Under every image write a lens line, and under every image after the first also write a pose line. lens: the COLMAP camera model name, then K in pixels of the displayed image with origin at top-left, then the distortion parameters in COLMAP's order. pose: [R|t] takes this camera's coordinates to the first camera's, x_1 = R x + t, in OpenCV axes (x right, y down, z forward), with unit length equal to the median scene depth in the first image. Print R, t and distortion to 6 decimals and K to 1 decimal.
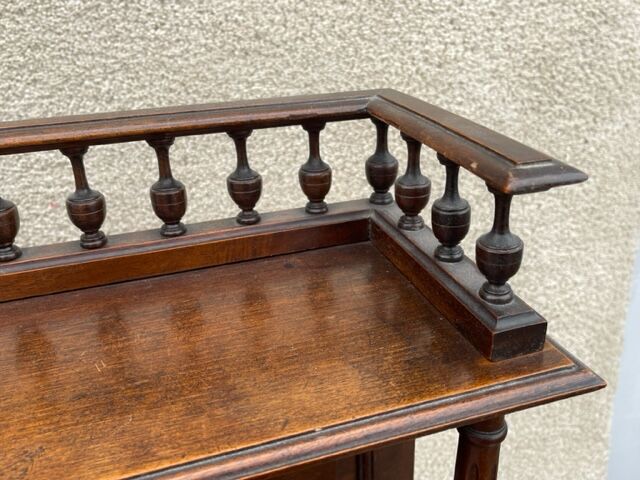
lens RADIAL K [[599.9, 0, 320.0], [0, 599.9, 240.0], [0, 0, 1]] dist [0.060678, -0.009704]
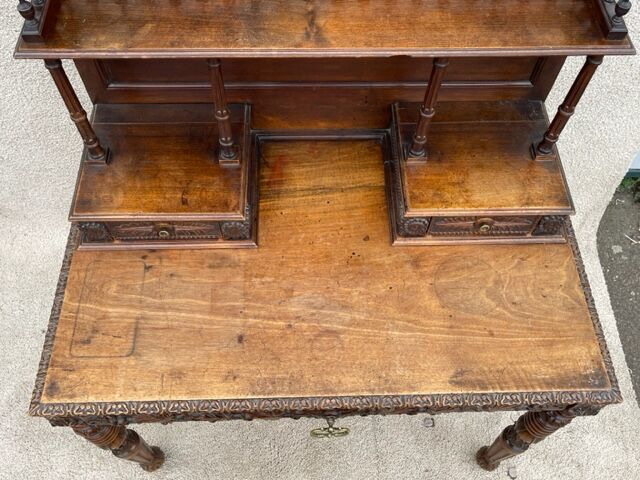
lens RADIAL K [[599.9, 0, 320.0], [0, 599.9, 240.0], [0, 0, 1]] dist [0.060678, -0.009704]
pose [[0.957574, 0.272552, -0.093636, -0.600664], [-0.166967, 0.789513, 0.590586, -0.647860], [0.234892, -0.549895, 0.801524, -2.653503]]
